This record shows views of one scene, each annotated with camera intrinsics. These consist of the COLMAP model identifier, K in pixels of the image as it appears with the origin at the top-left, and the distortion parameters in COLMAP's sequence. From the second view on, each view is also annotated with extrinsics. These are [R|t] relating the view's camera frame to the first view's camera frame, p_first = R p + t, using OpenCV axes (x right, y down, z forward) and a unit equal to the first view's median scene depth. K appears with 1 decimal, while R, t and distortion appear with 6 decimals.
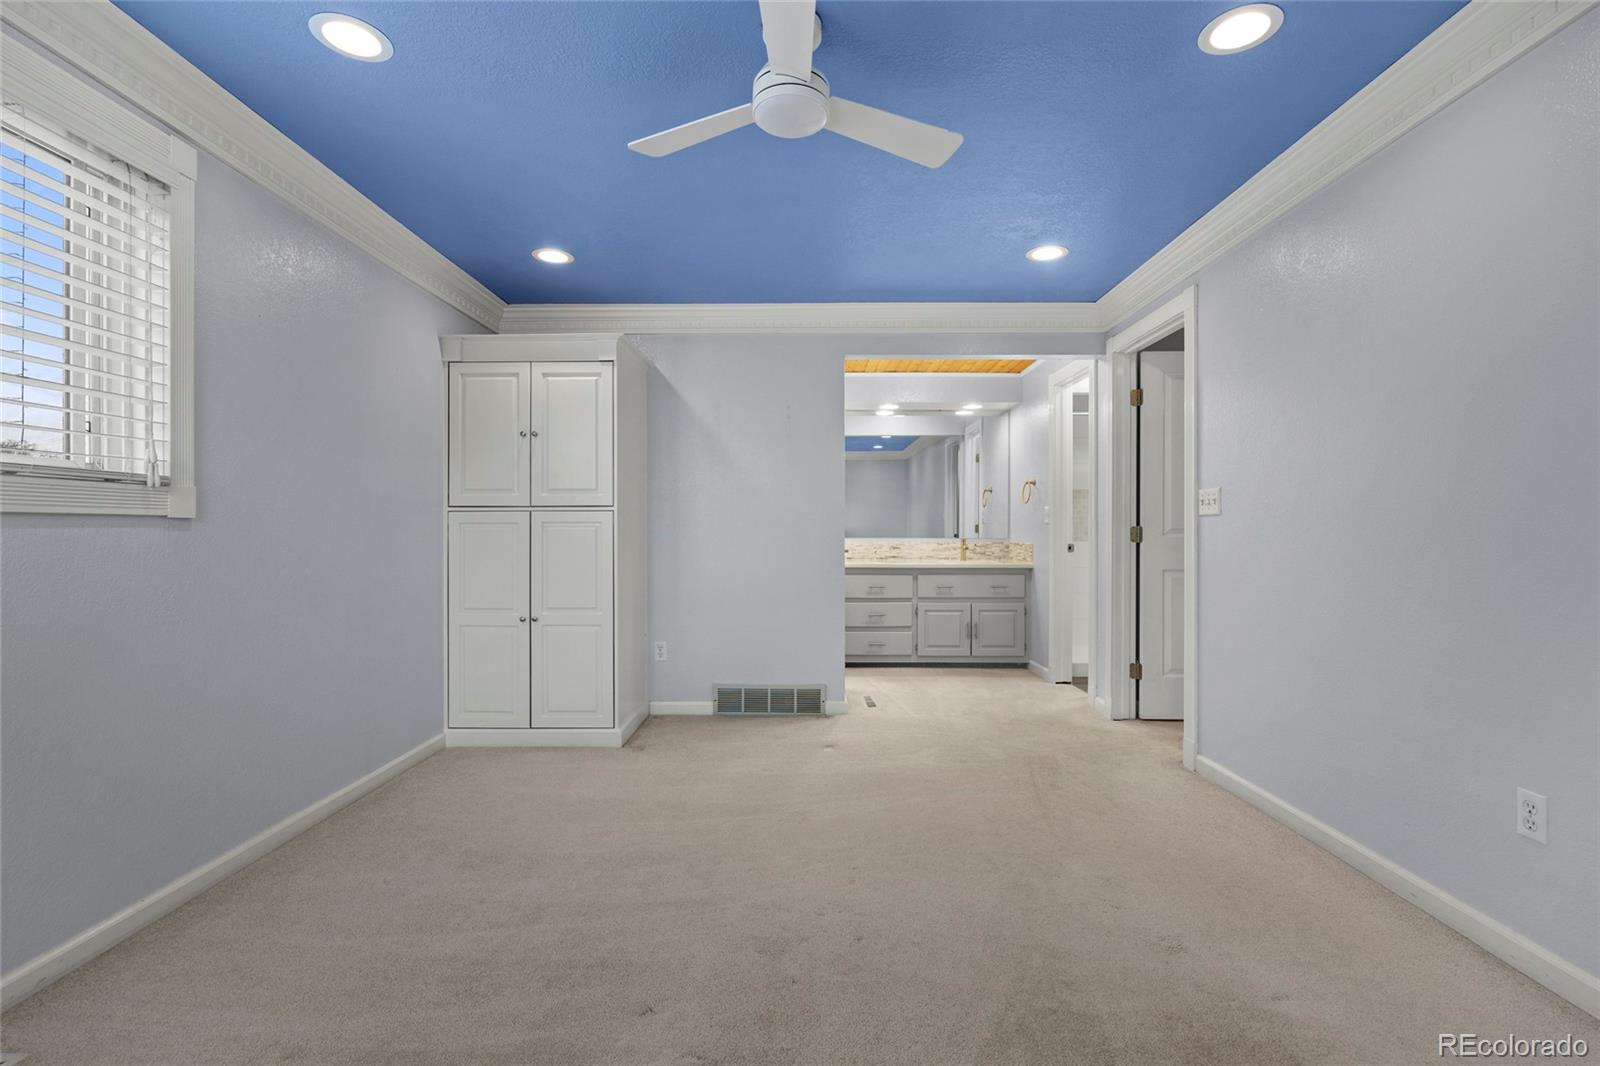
lens RADIAL K [[724.5, 0, 802.5], [0, 724.5, 530.4], [0, 0, 1]] dist [-0.001958, -0.000018]
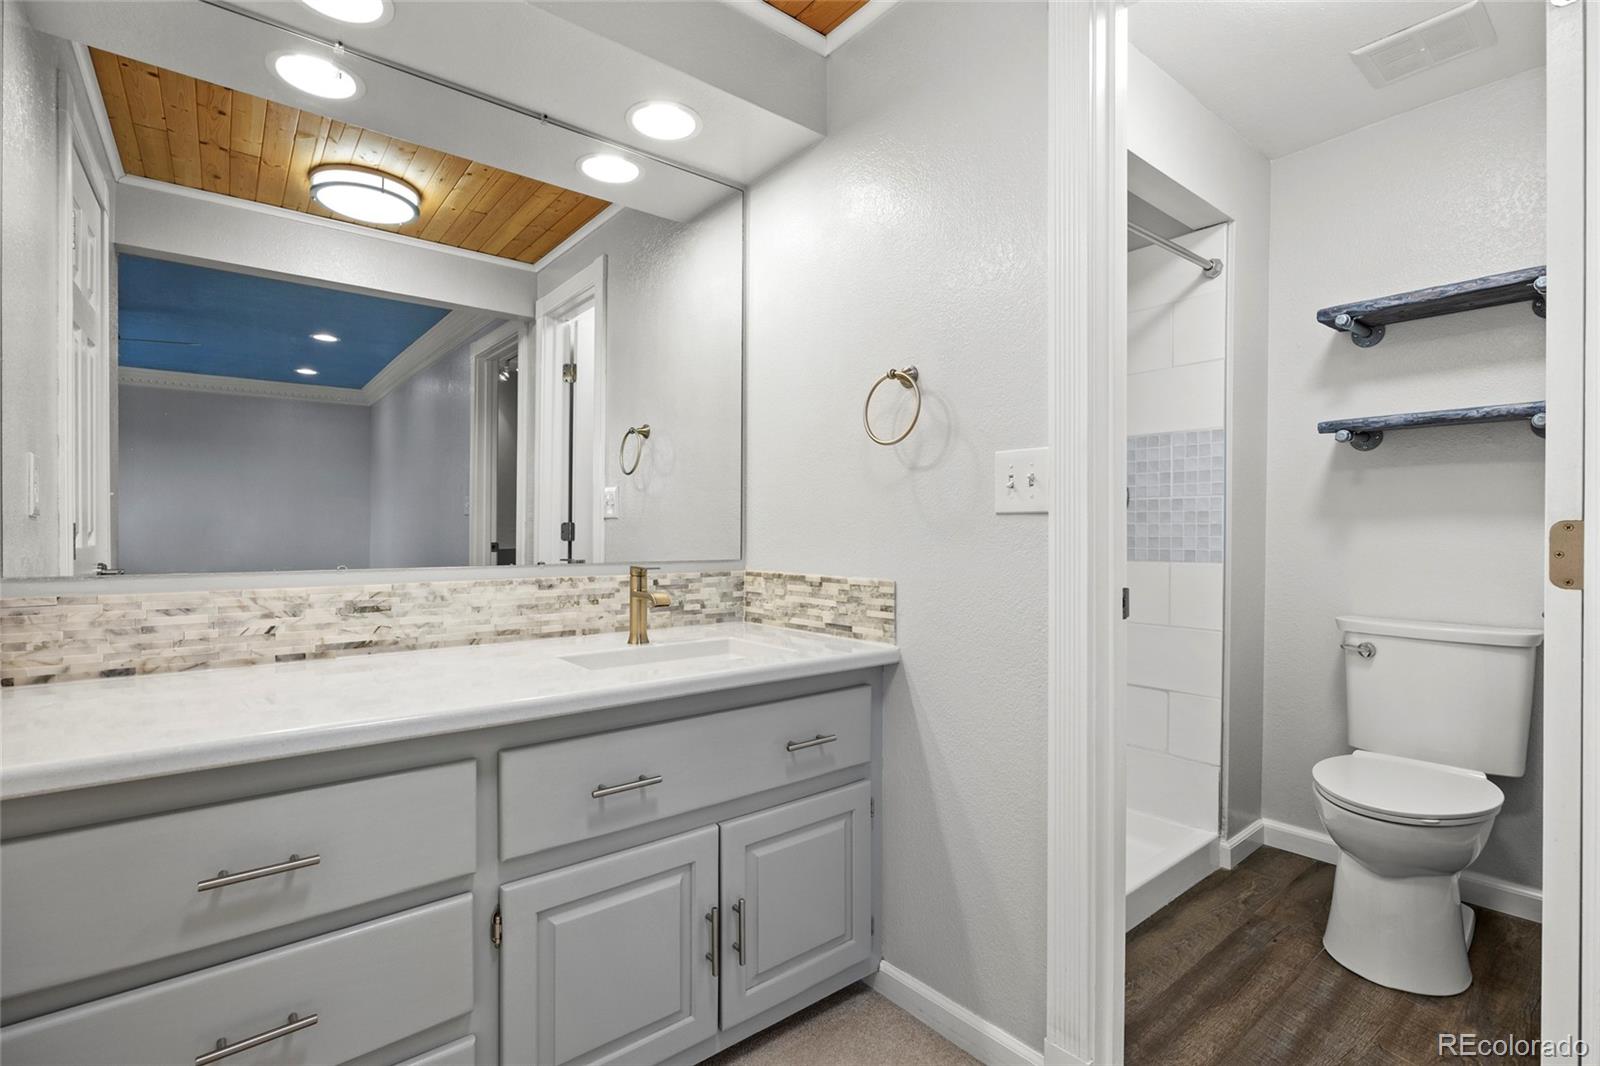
lens RADIAL K [[724.5, 0, 804.5], [0, 724.5, 530.5], [0, 0, 1]] dist [-0.001958, -0.000018]
pose [[0.764541, 0.002547, 0.644570, 0.090750], [-0.002646, 0.999996, -0.000813, -0.003331], [-0.644570, -0.001084, 0.764545, 0.783117]]
